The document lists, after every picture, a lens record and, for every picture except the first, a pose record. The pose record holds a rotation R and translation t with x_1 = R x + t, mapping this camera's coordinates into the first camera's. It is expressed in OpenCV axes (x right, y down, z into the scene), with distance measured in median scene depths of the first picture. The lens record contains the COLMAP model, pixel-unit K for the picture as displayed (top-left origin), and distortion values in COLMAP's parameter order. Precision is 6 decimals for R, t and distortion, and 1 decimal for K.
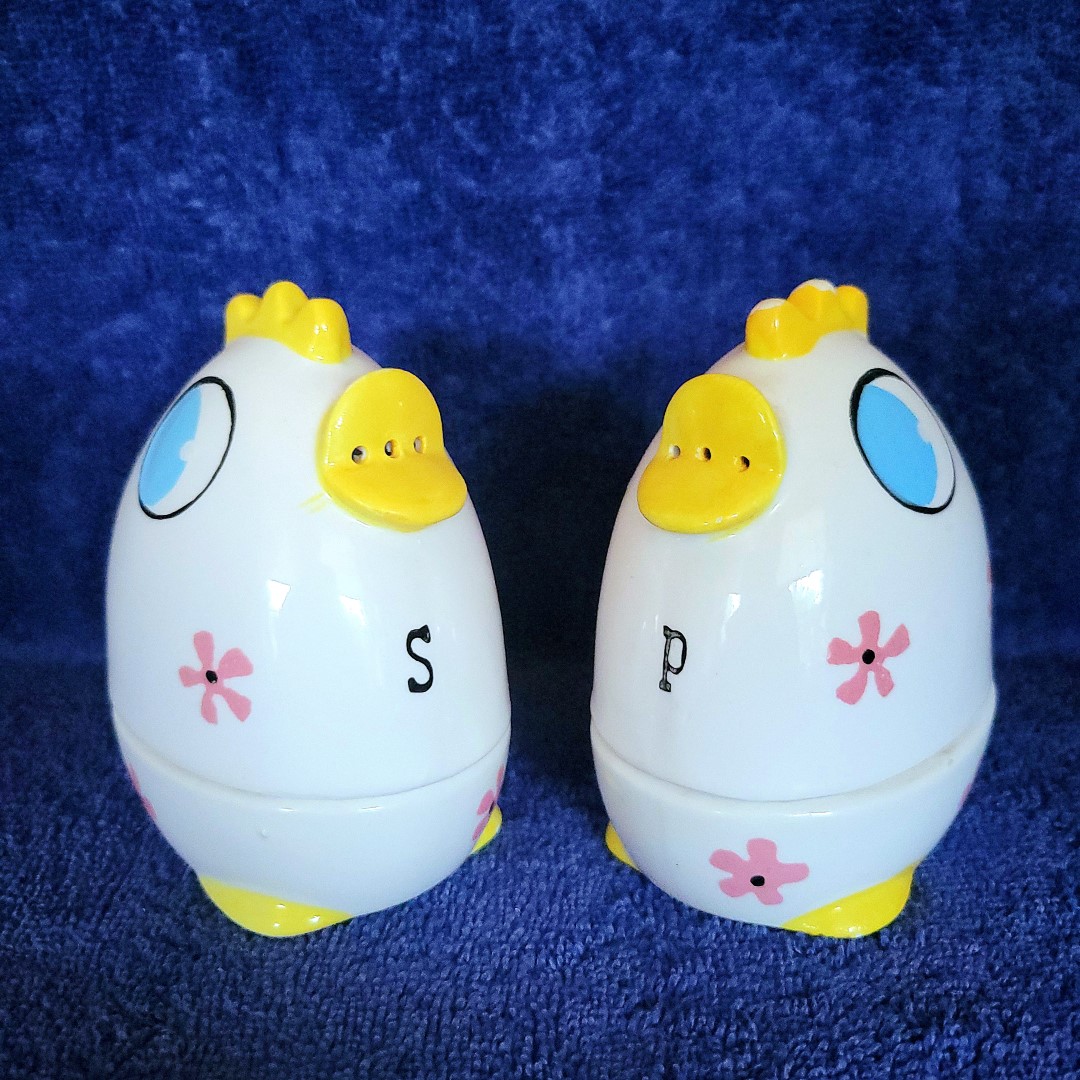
lens RADIAL K [[1140.2, 0, 538.5], [0, 1140.2, 537.4], [0, 0, 1]] dist [-0.004077, 0.000000]
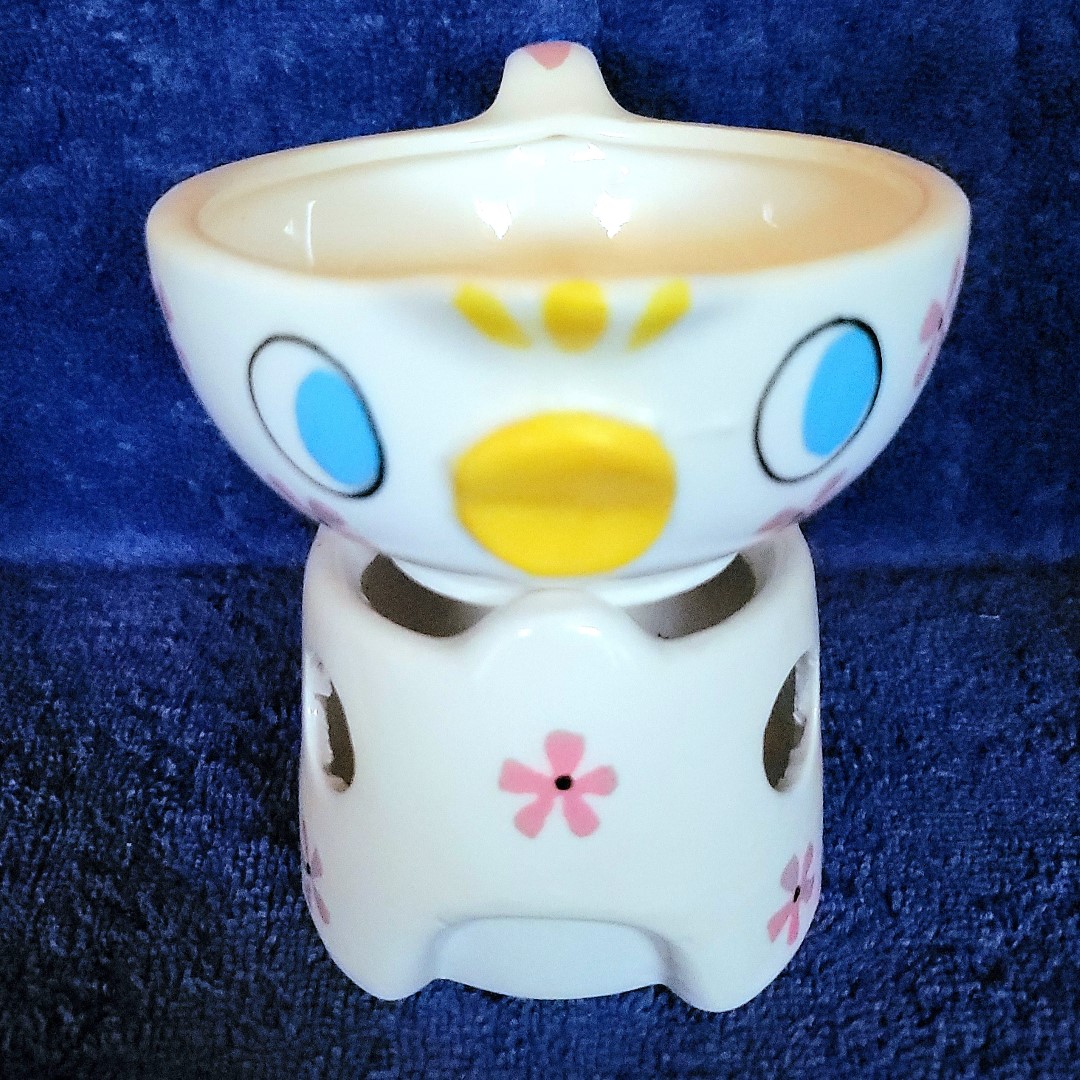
lens RADIAL K [[1351.1, 0, 549.0], [0, 1351.1, 465.9], [0, 0, 1]] dist [0.001839, 0.000000]
pose [[0.999736, 0.004694, 0.022507, -0.003175], [-0.007134, 0.993952, 0.109580, -0.092739], [-0.021857, -0.109711, 0.993723, -0.034775]]
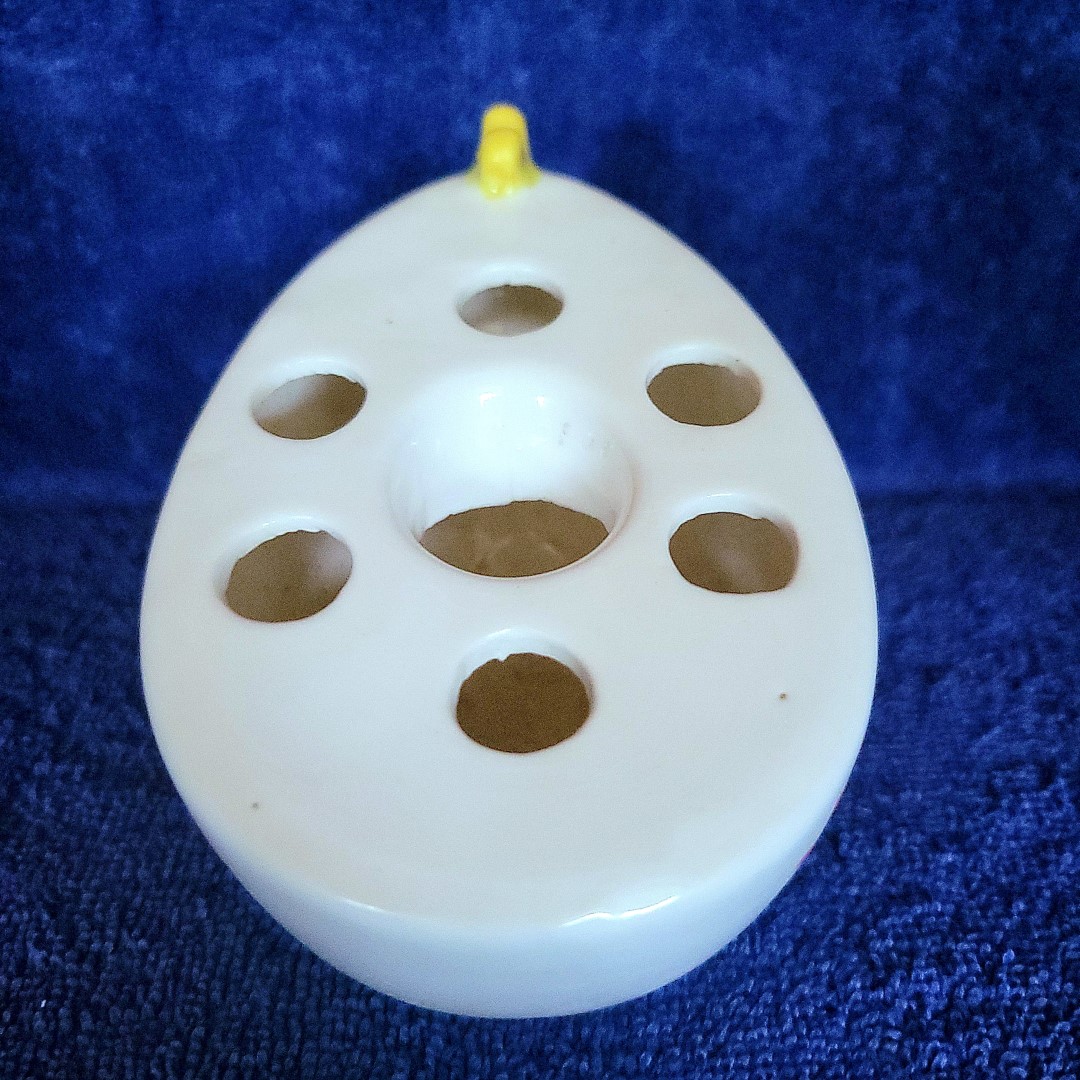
lens RADIAL K [[1140.2, 0, 551.1], [0, 1140.2, 536.3], [0, 0, 1]] dist [-0.004077, 0.000000]
pose [[0.998662, -0.010968, 0.050546, 0.039824], [0.001879, 0.984306, 0.176459, -0.014610], [-0.051688, -0.176128, 0.983009, 0.179246]]
